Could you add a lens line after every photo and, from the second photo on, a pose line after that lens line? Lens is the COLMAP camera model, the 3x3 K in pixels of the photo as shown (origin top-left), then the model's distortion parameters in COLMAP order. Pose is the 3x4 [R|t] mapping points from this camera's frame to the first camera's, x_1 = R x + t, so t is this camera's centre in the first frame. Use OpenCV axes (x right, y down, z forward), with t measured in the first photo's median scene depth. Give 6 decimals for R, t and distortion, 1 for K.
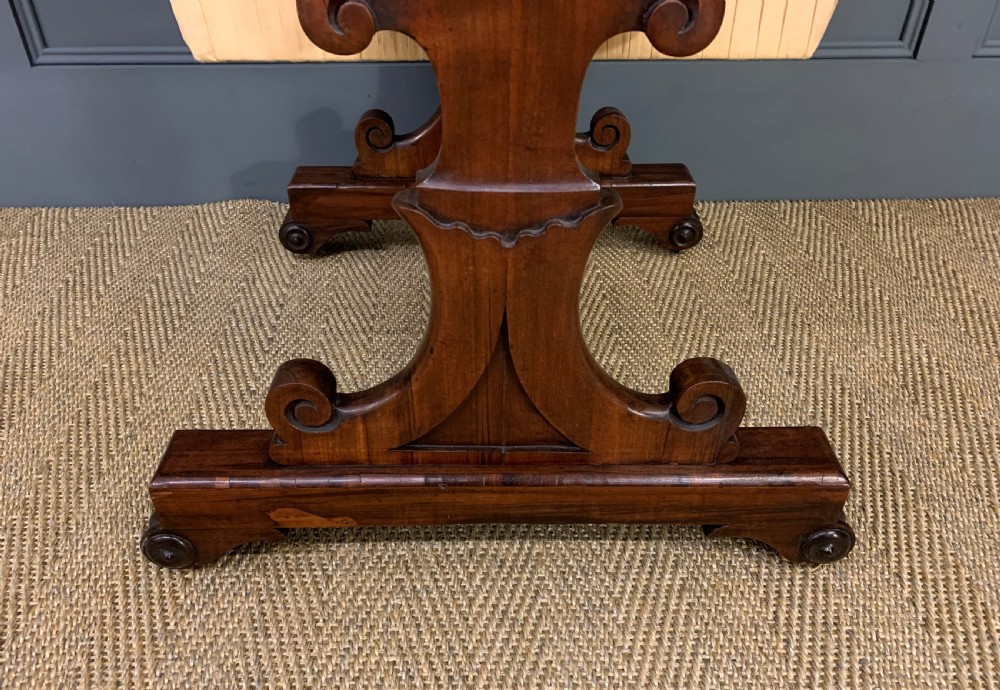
lens RADIAL K [[767.2, 0, 483.5], [0, 767.2, 378.8], [0, 0, 1]] dist [0.015902, -0.013619]
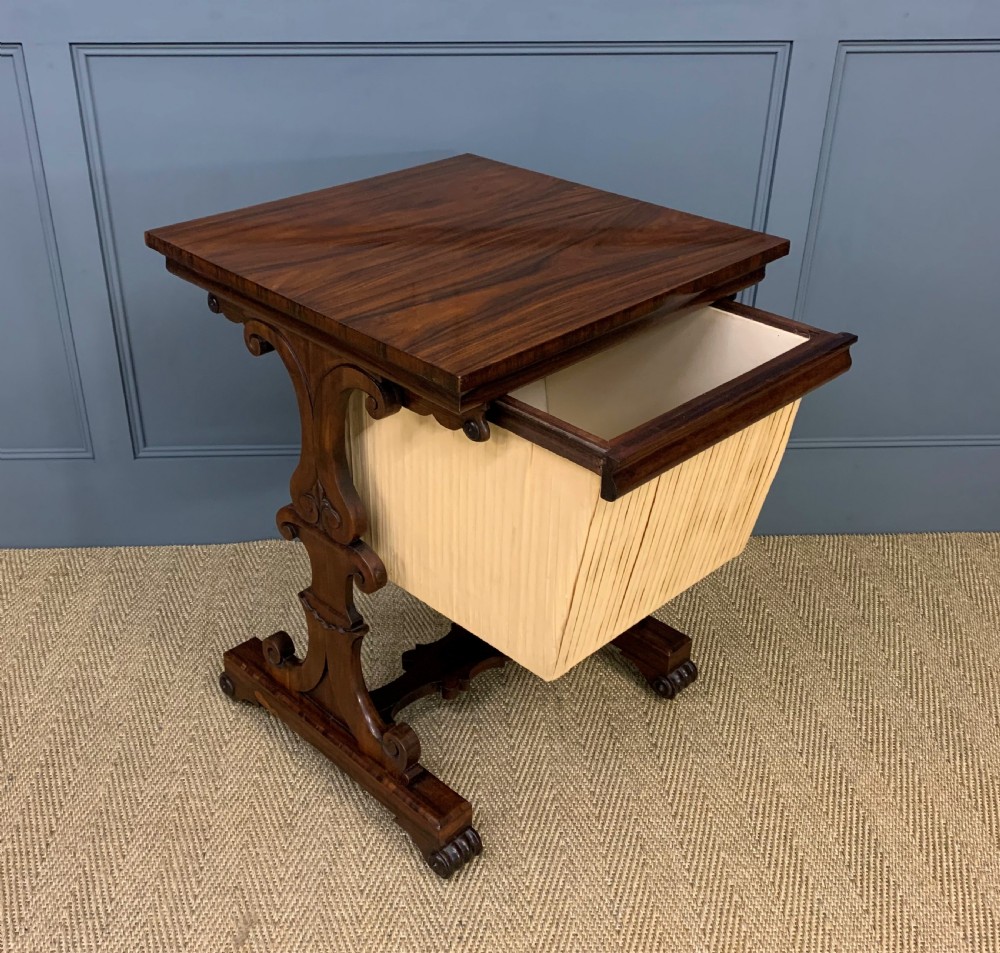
lens RADIAL K [[1070.7, 0, 453.8], [0, 1070.7, 445.4], [0, 0, 1]] dist [0.018242, 0.000000]
pose [[0.999667, -0.003835, 0.025531, -0.047321], [0.007875, 0.987078, -0.160050, -0.151222], [-0.024588, 0.160198, 0.986779, -1.566720]]
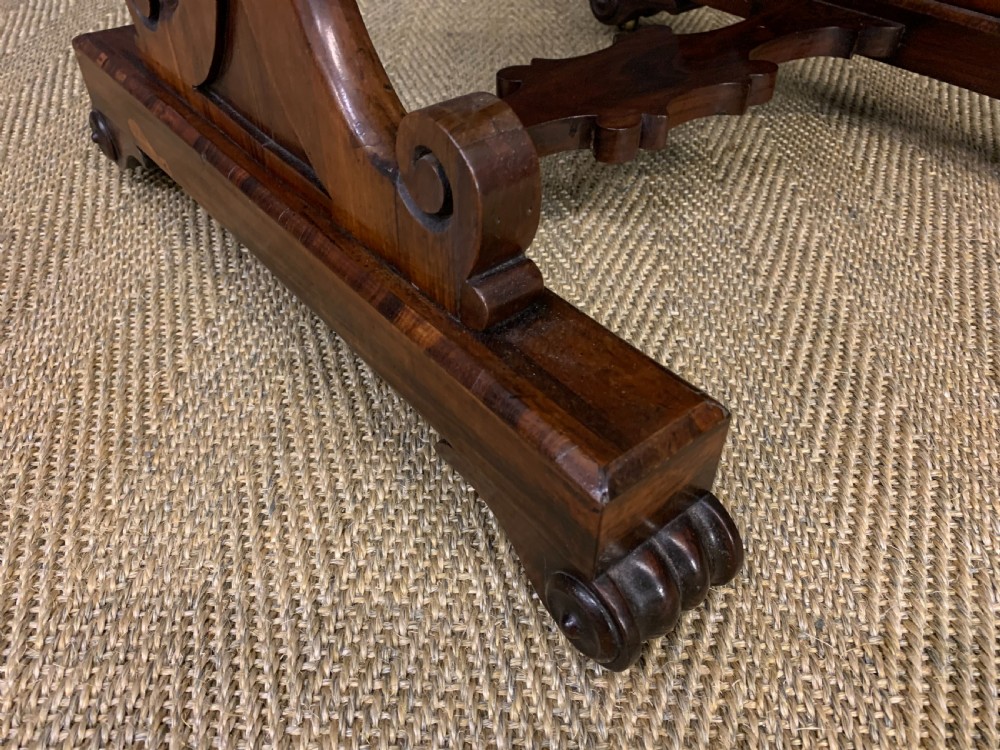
lens RADIAL K [[752.4, 0, 501.2], [0, 752.4, 370.9], [0, 0, 1]] dist [0.012348, -0.004842]
pose [[0.998023, 0.050104, -0.037955, -0.061771], [-0.046750, 0.995317, 0.084607, 0.169119], [0.042016, -0.082665, 0.995691, 0.297182]]
